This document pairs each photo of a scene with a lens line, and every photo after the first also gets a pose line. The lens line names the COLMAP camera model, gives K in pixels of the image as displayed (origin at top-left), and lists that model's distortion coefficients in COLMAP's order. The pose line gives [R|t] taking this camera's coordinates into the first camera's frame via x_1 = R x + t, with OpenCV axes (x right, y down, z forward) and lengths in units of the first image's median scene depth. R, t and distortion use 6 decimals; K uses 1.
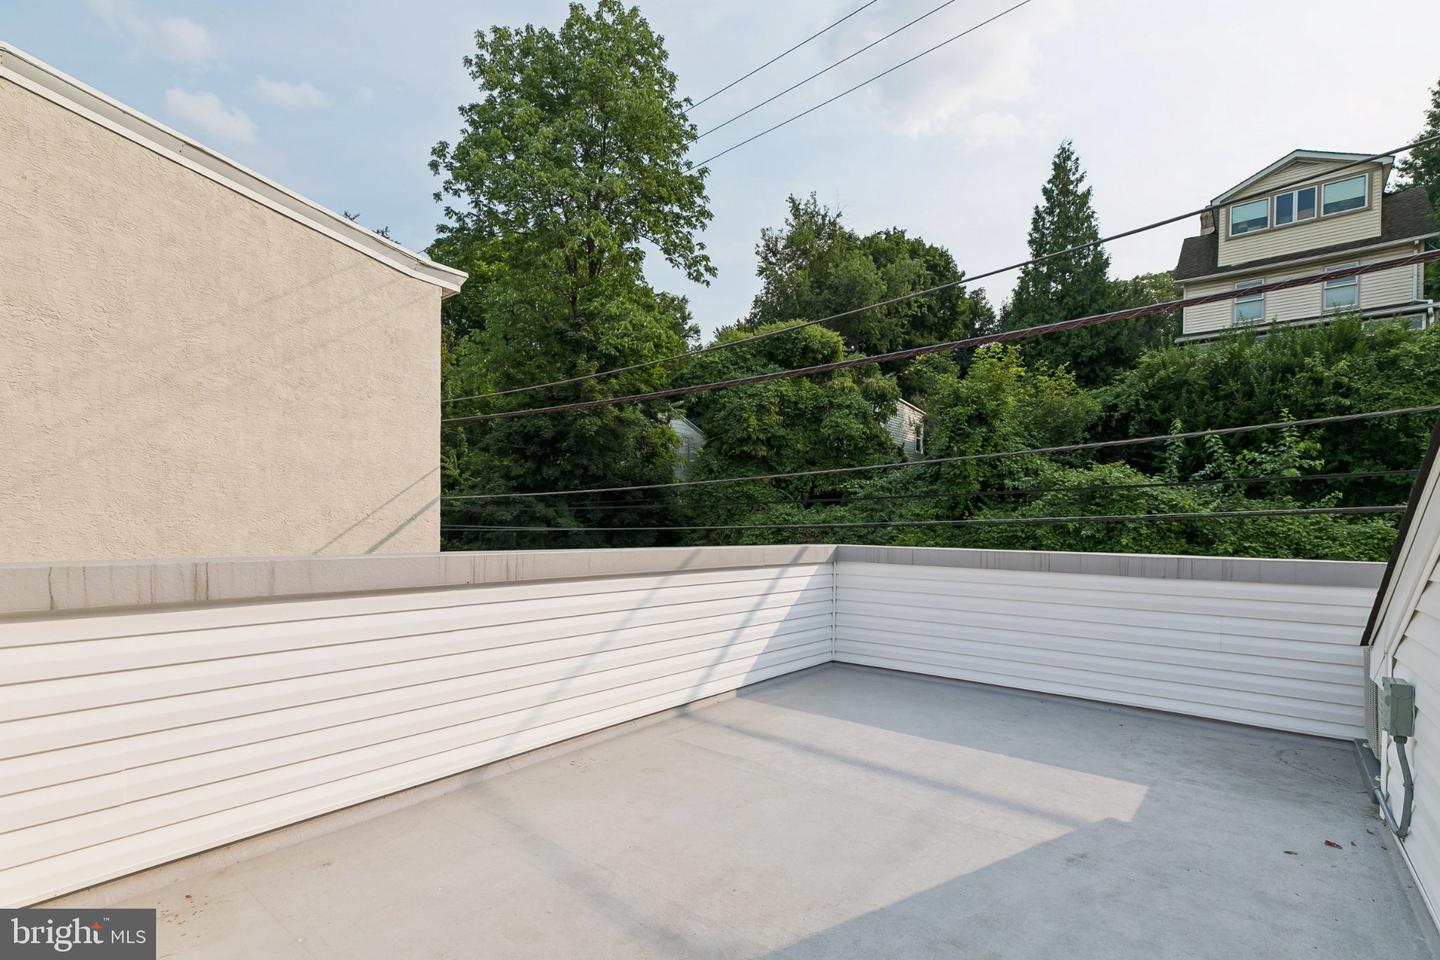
lens RADIAL K [[651.9, 0, 716.6], [0, 651.9, 480.0], [0, 0, 1]] dist [0.007793, 0.000036]
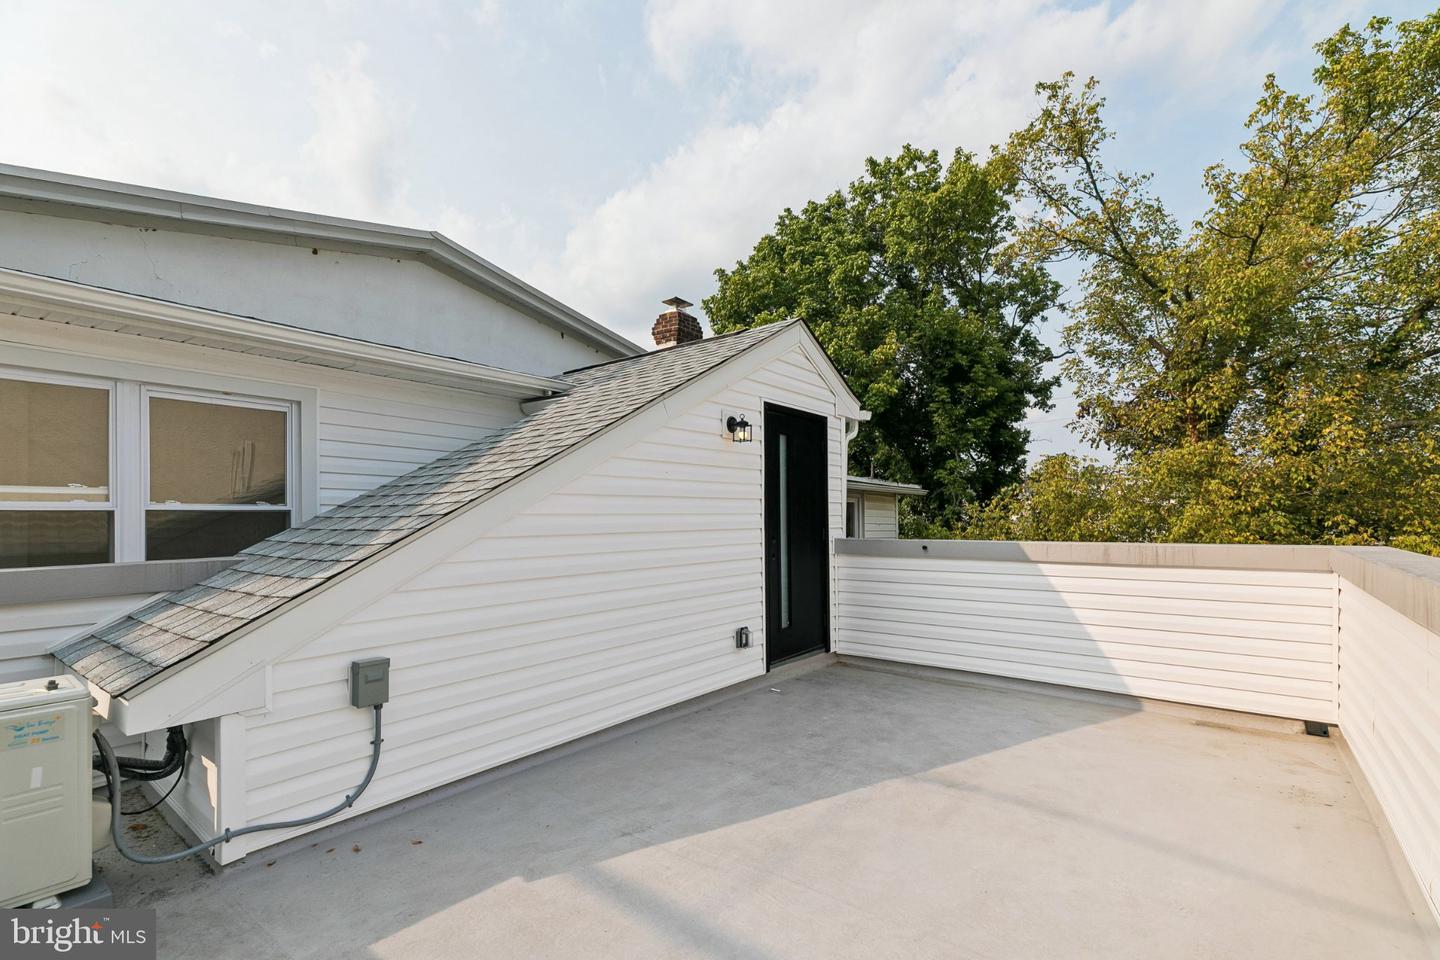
lens RADIAL K [[643.9, 0, 722.4], [0, 643.9, 510.1], [0, 0, 1]] dist [-0.000116, 0.000061]
pose [[-0.999594, -0.002377, -0.028400, 0.415819], [0.000097, 0.996227, -0.086785, 0.130167], [0.028499, -0.086753, -0.995822, 2.032066]]
